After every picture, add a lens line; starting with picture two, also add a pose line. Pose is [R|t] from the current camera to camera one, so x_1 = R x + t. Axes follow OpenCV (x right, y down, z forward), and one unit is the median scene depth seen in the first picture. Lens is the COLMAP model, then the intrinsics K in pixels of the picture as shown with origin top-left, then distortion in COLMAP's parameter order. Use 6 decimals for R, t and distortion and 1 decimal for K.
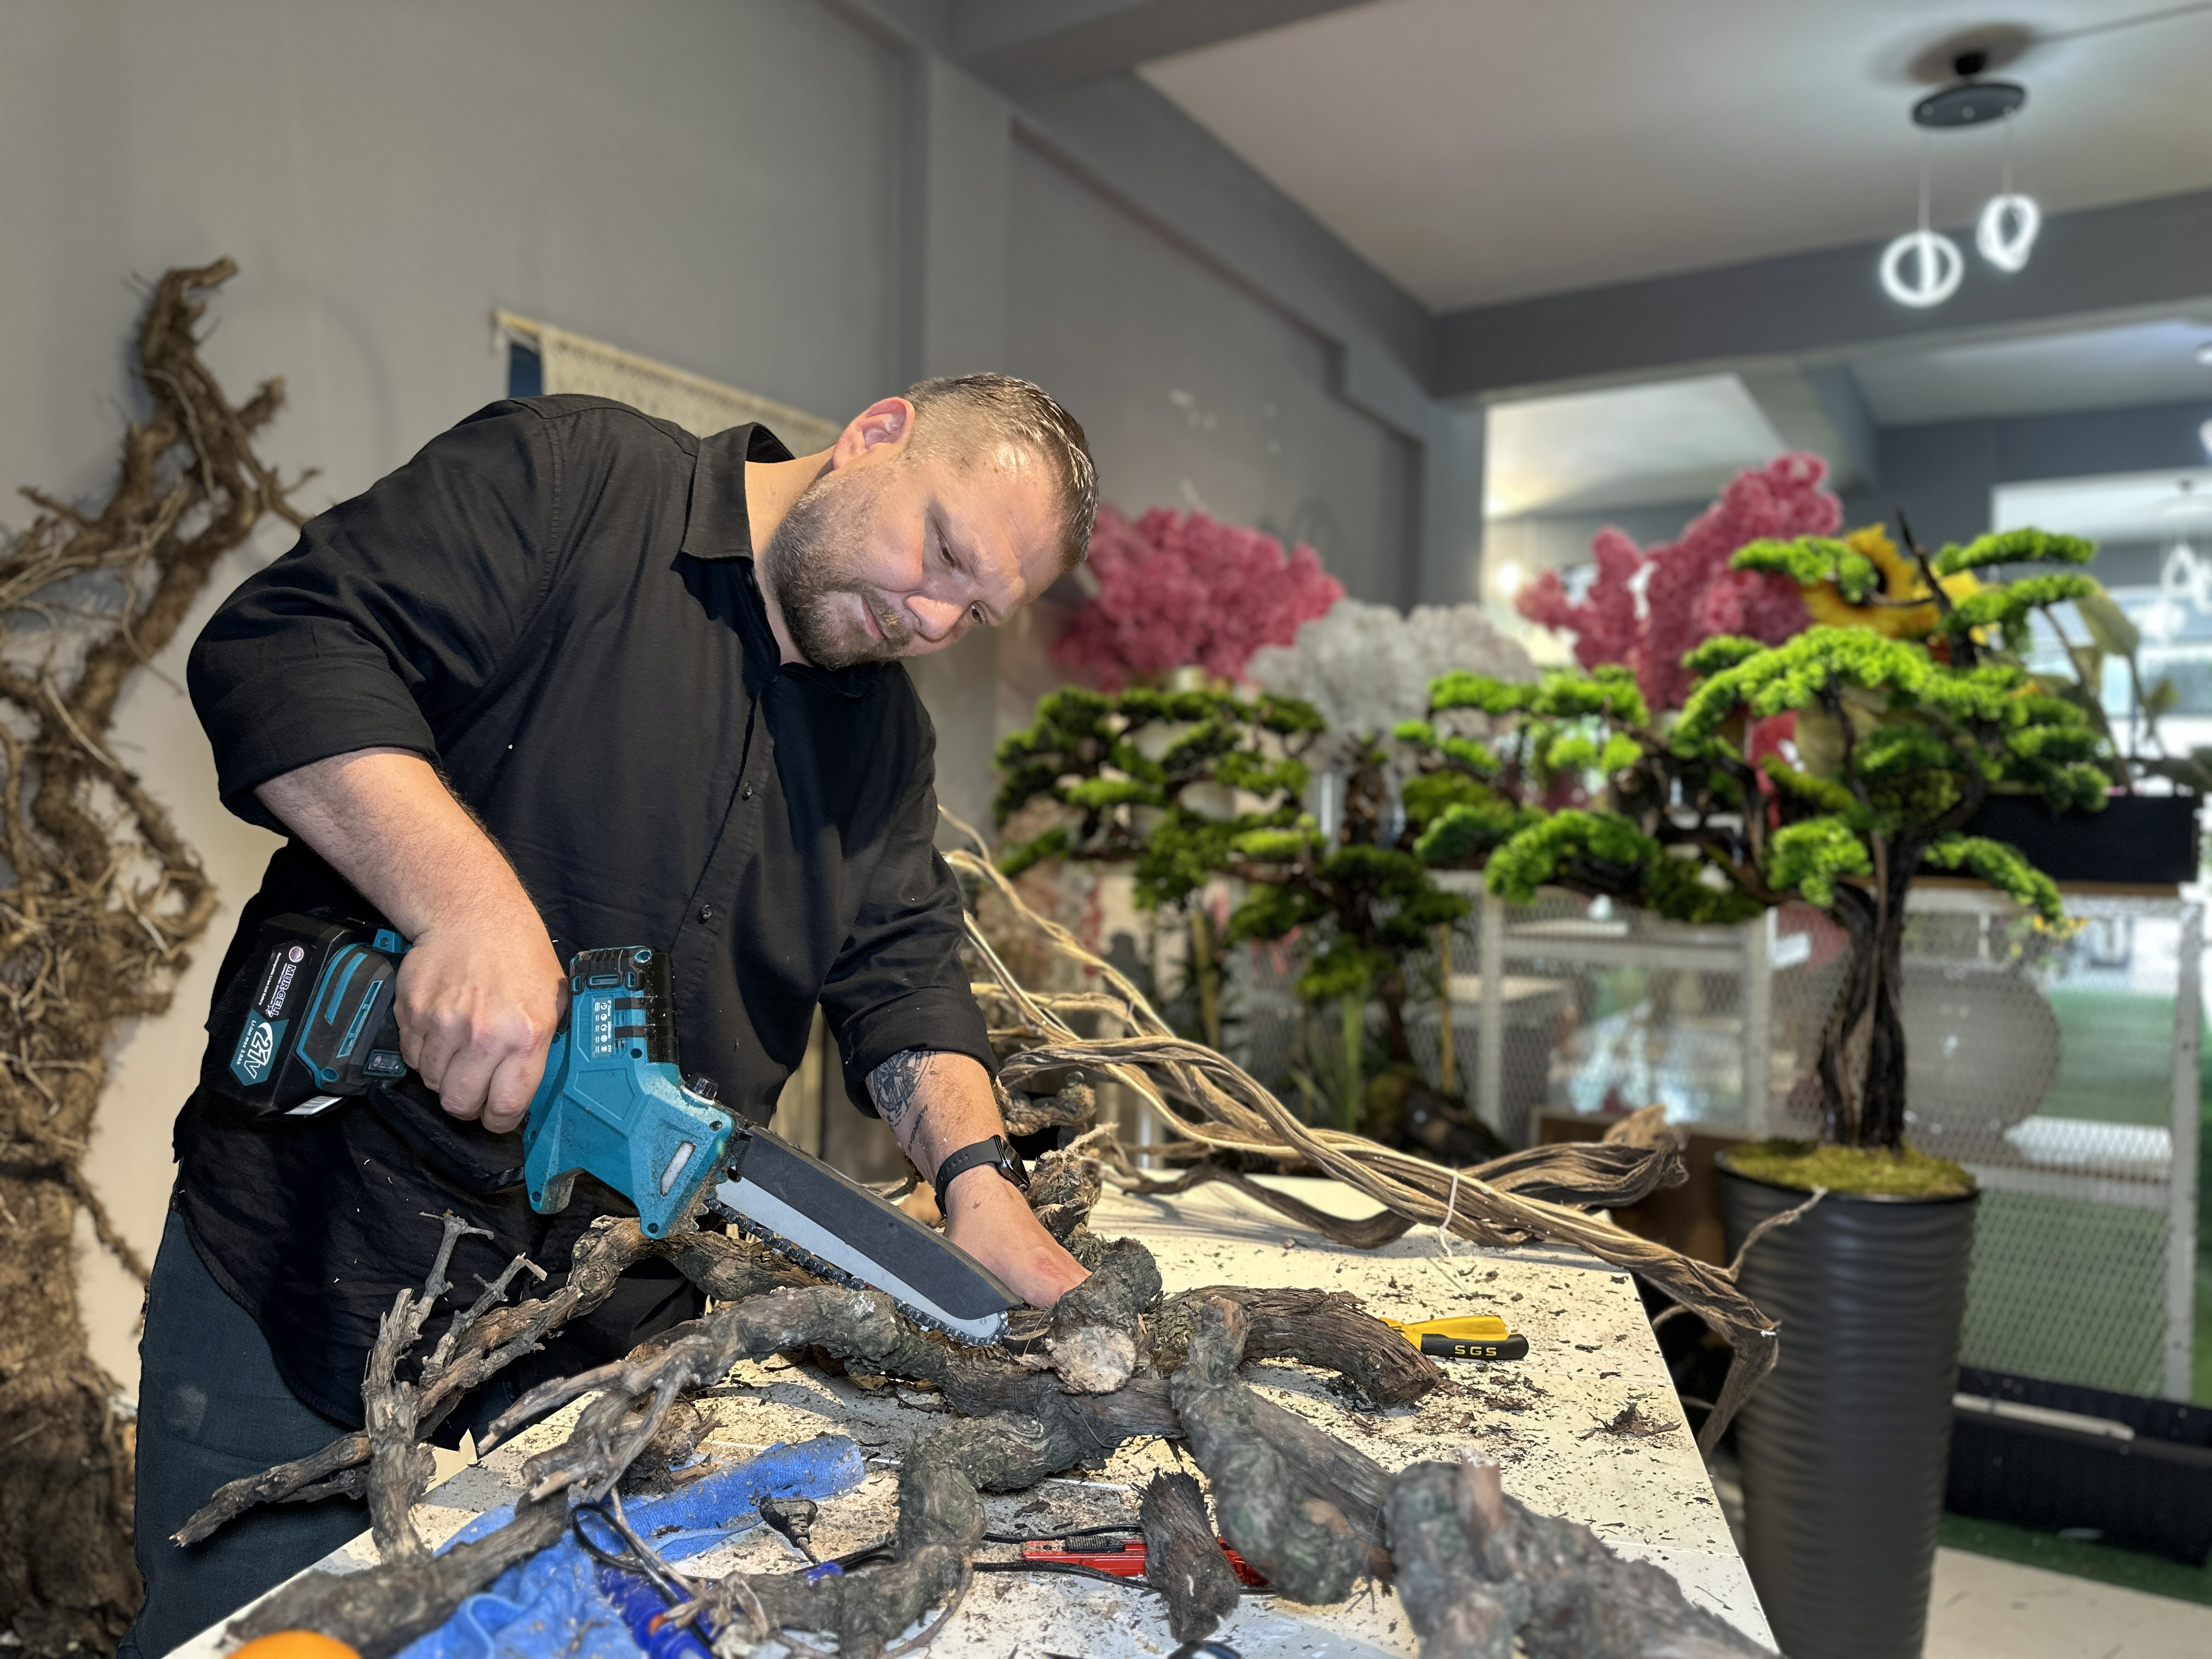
lens RADIAL K [[1586.4, 0, 1107.2], [0, 1586.4, 857.7], [0, 0, 1]] dist [0.001290, -0.001661]
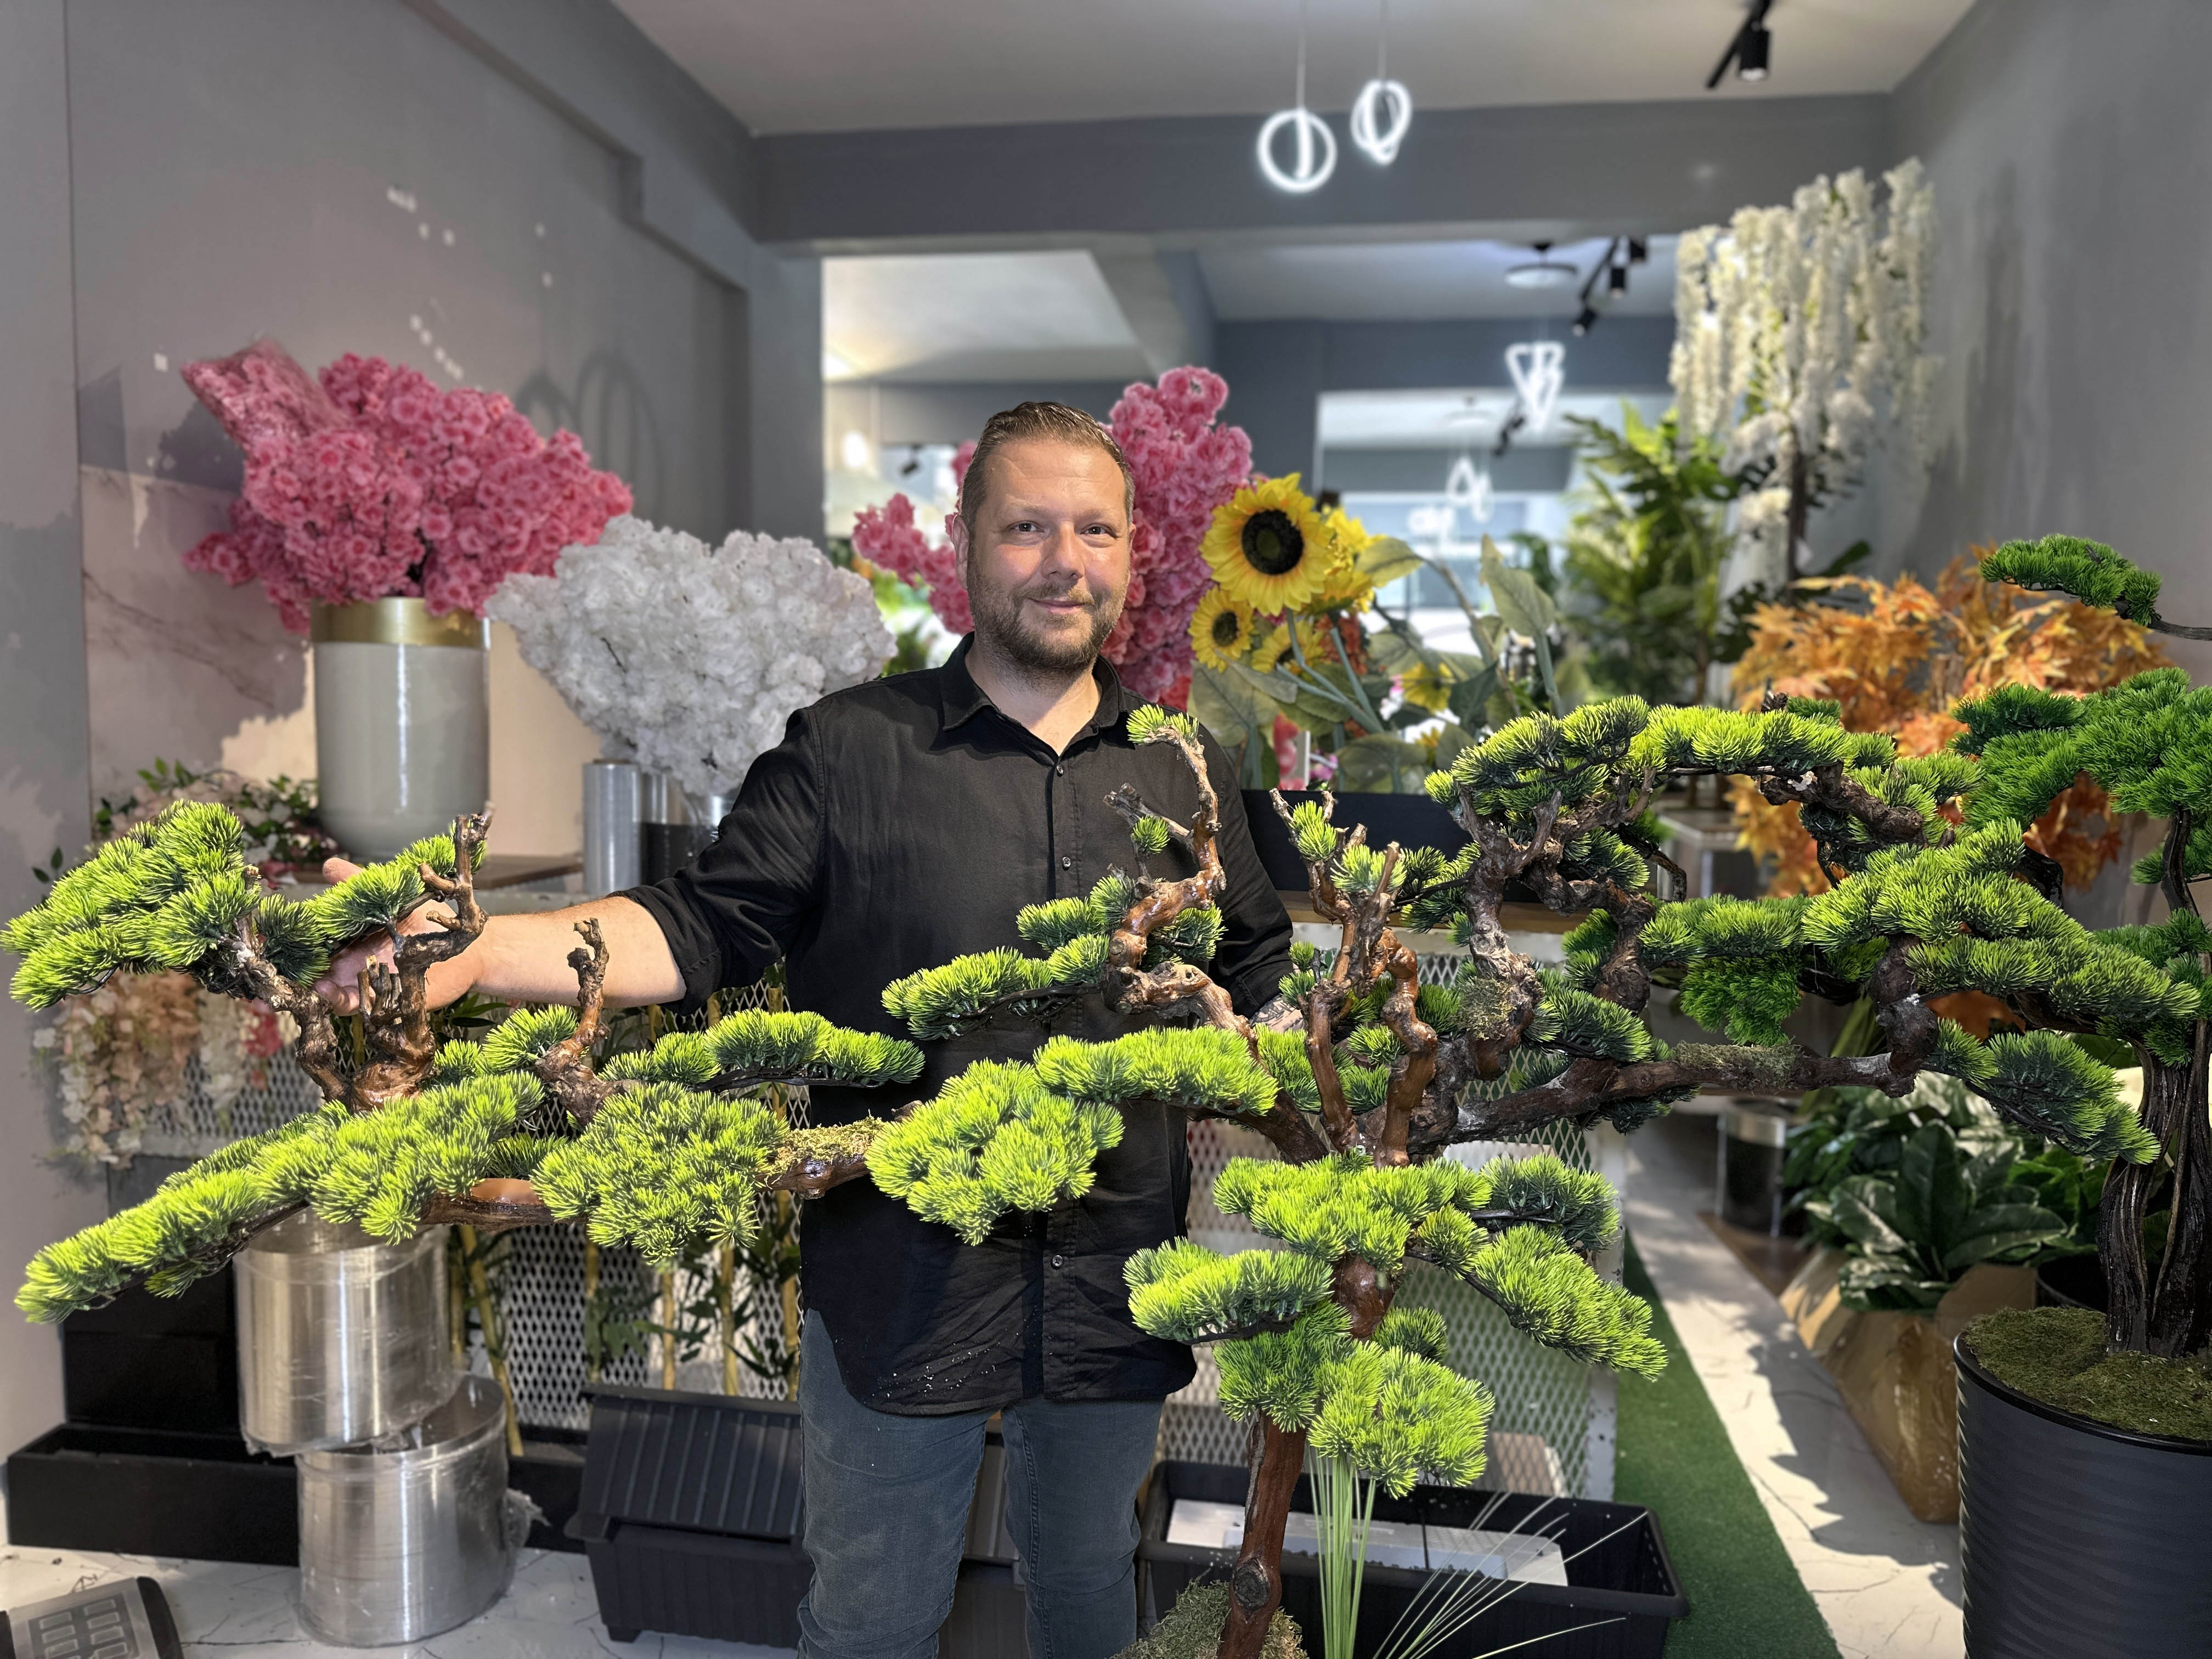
lens RADIAL K [[1578.3, 0, 1106.0], [0, 1578.3, 829.5], [0, 0, 1]] dist [0.113828, -0.173514]
pose [[0.920286, -0.031674, 0.389961, 0.048230], [0.002876, 0.997238, 0.074214, -0.056744], [-0.391235, -0.067177, 0.917836, 0.183545]]
